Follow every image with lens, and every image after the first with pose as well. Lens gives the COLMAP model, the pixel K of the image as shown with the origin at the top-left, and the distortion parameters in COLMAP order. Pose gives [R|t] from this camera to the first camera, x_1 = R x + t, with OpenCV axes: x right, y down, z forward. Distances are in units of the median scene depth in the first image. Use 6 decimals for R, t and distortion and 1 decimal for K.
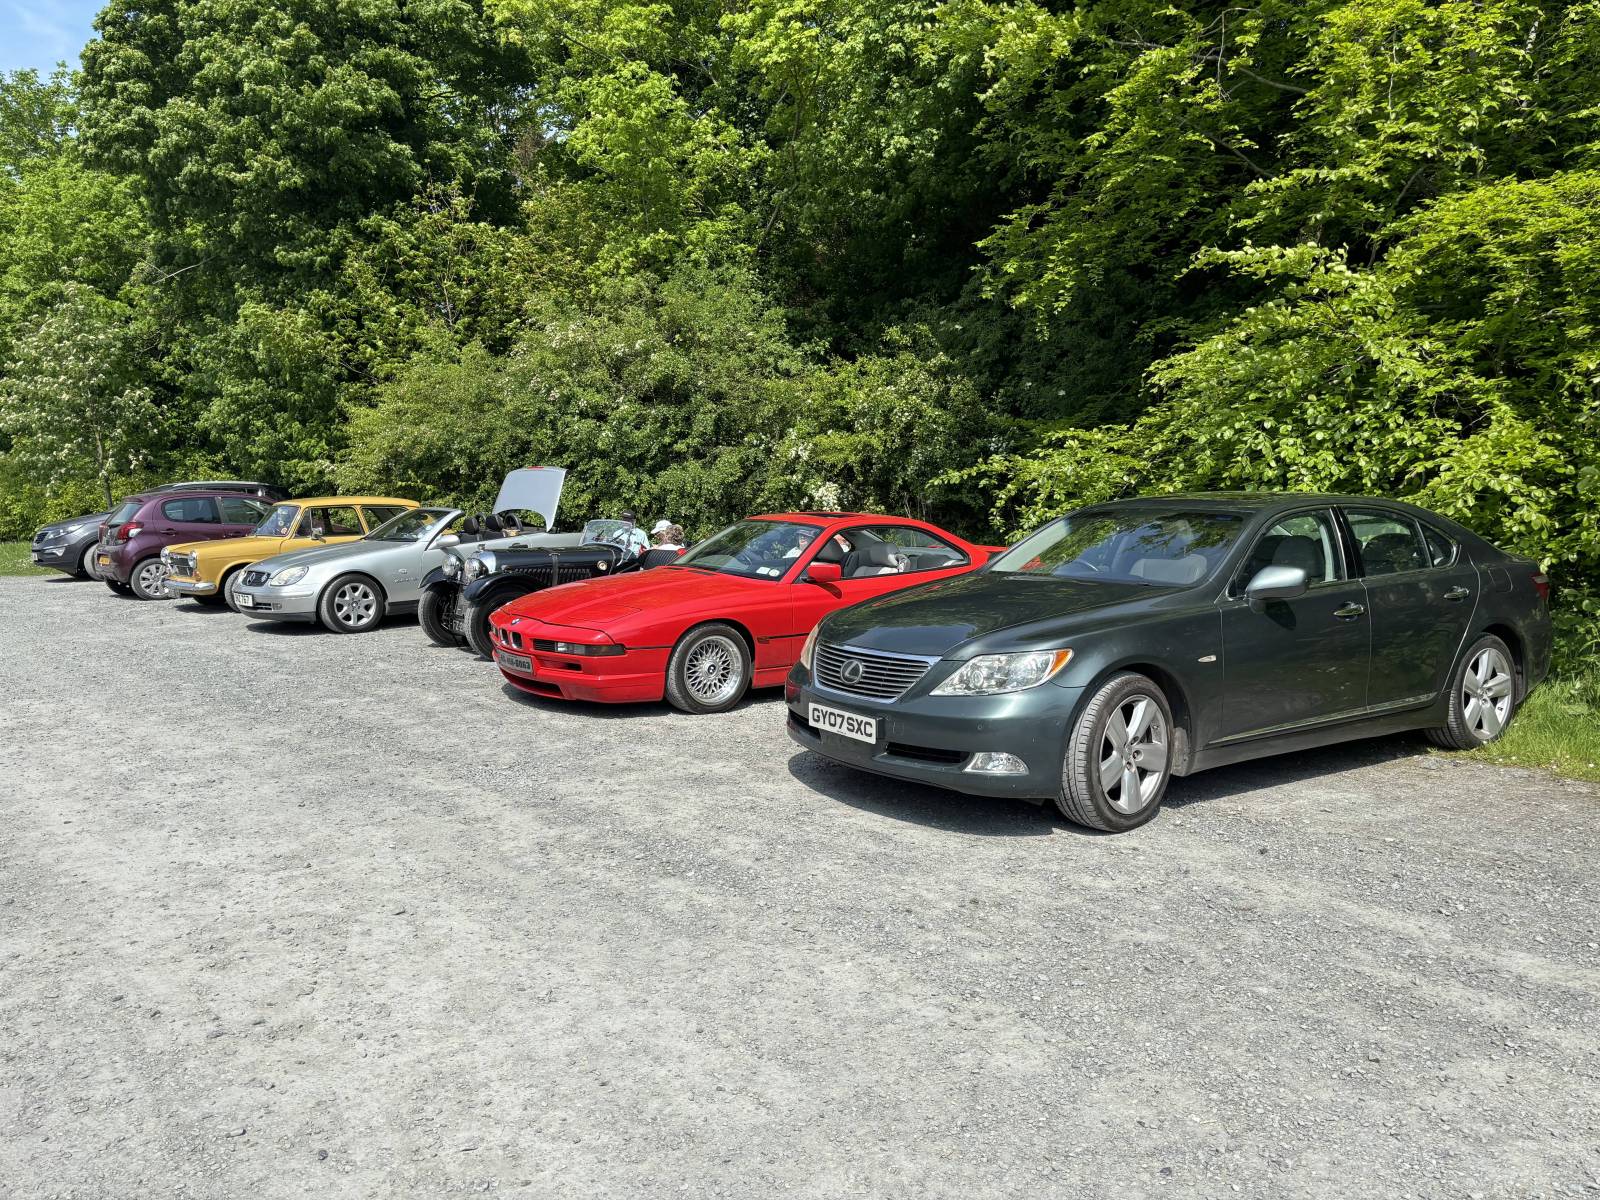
lens RADIAL K [[1176.5, 0, 800.0], [0, 1176.5, 573.5], [0, 0, 1]] dist [0.028376, 0.007492]
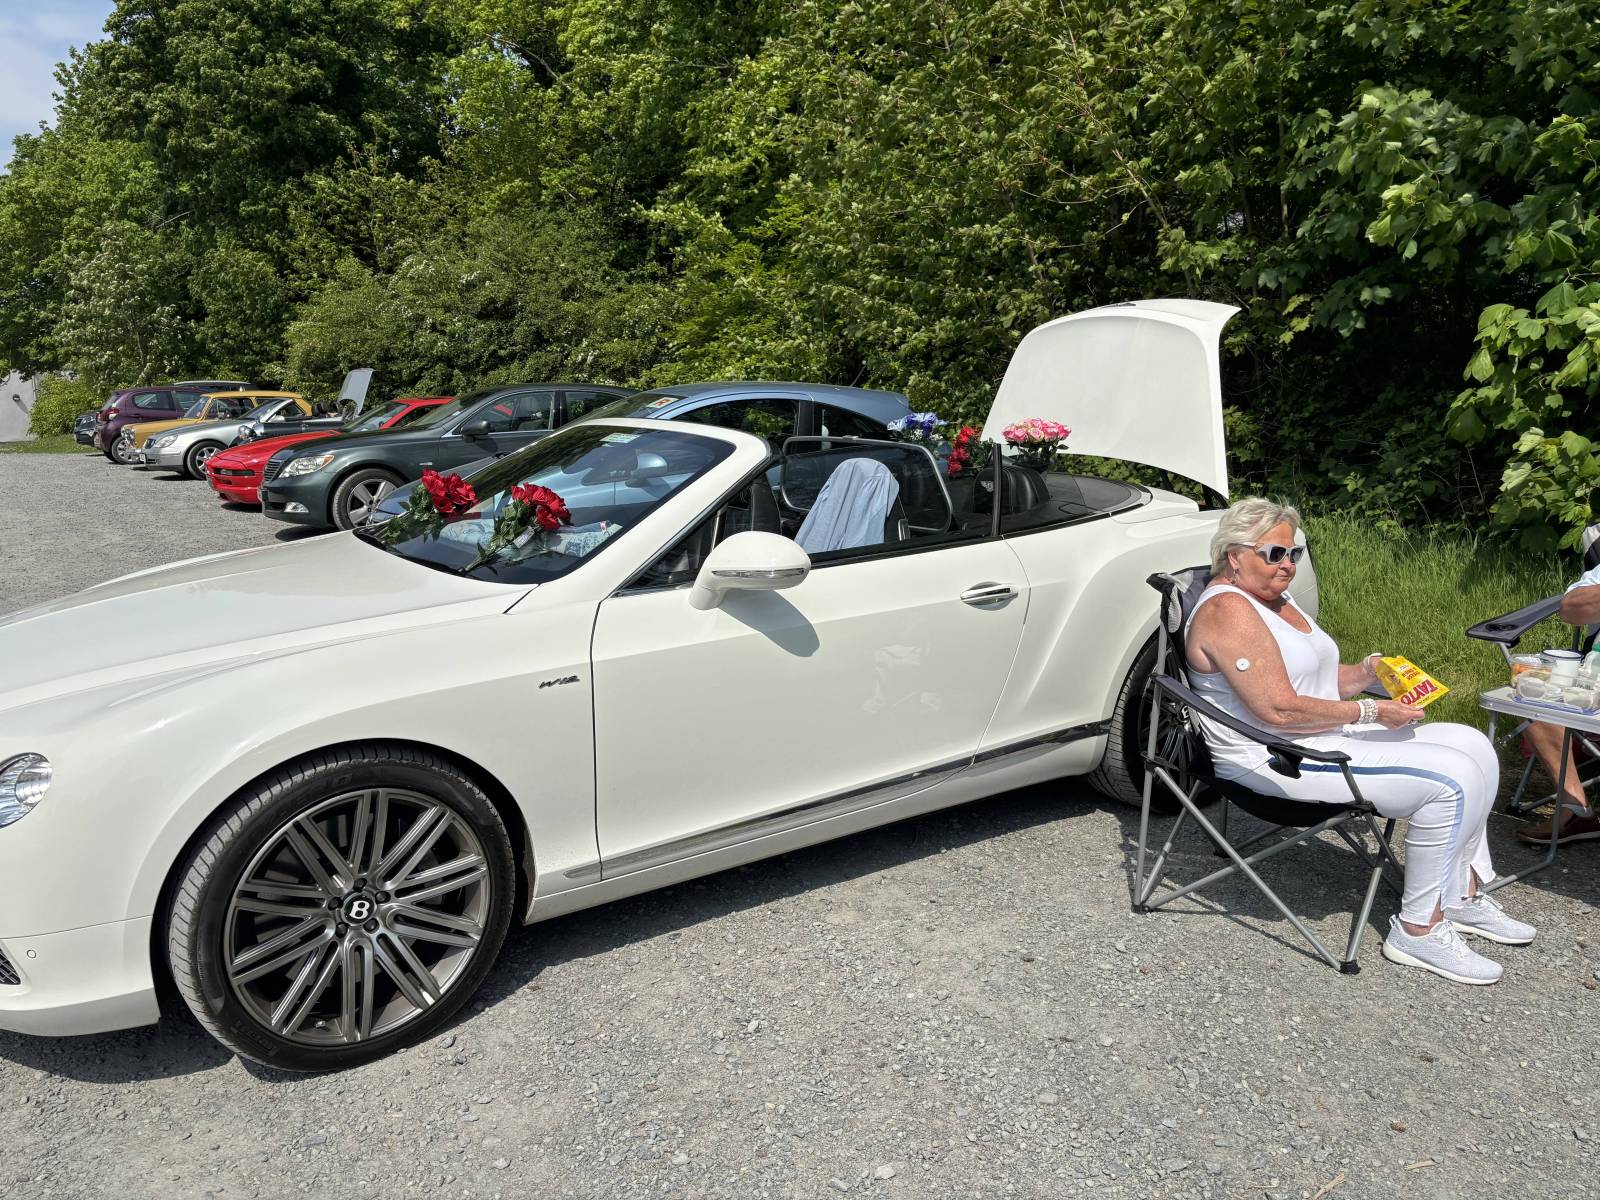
lens RADIAL K [[1227.8, 0, 798.1], [0, 1227.8, 576.8], [0, 0, 1]] dist [0.015103, -0.005303]
pose [[0.992092, 0.019780, -0.123942, 0.397832], [-0.010172, 0.996927, 0.077678, 0.030875], [0.125097, -0.075803, 0.989244, -0.332047]]
